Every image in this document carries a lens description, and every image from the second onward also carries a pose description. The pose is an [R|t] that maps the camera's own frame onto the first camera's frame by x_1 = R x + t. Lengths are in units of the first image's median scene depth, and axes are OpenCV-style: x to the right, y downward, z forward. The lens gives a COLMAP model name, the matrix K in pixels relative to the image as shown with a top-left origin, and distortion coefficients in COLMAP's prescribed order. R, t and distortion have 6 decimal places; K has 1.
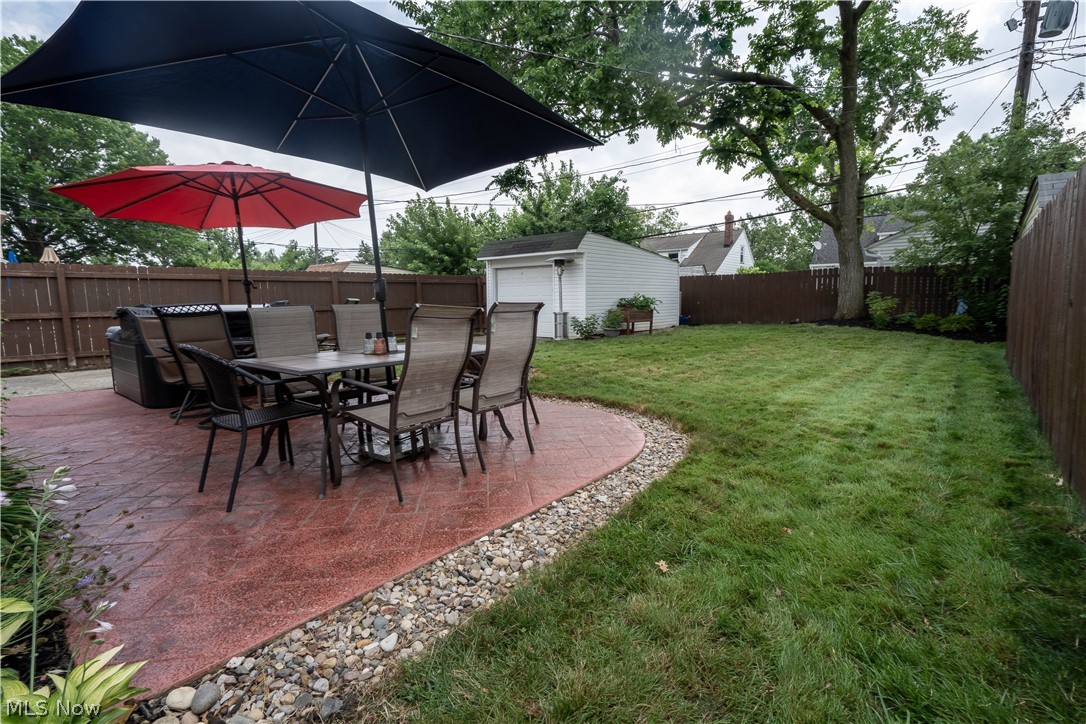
lens RADIAL K [[488.8, 0, 543.6], [0, 488.8, 358.6], [0, 0, 1]] dist [0.003221, 0.004806]
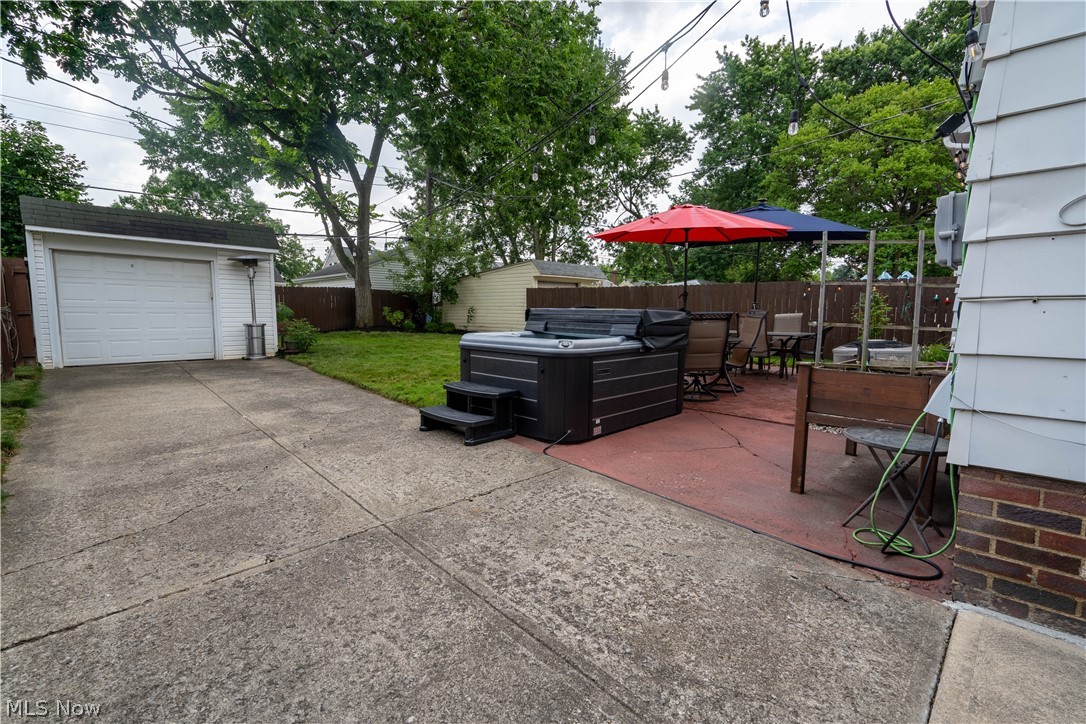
lens RADIAL K [[488.8, 0, 542.8], [0, 488.8, 360.0], [0, 0, 1]] dist [0.003221, 0.004806]
pose [[0.017450, -0.086990, 0.996056, -0.759557], [0.118113, 0.989412, 0.084341, -0.046302], [-0.992847, 0.116175, 0.027540, 0.508033]]
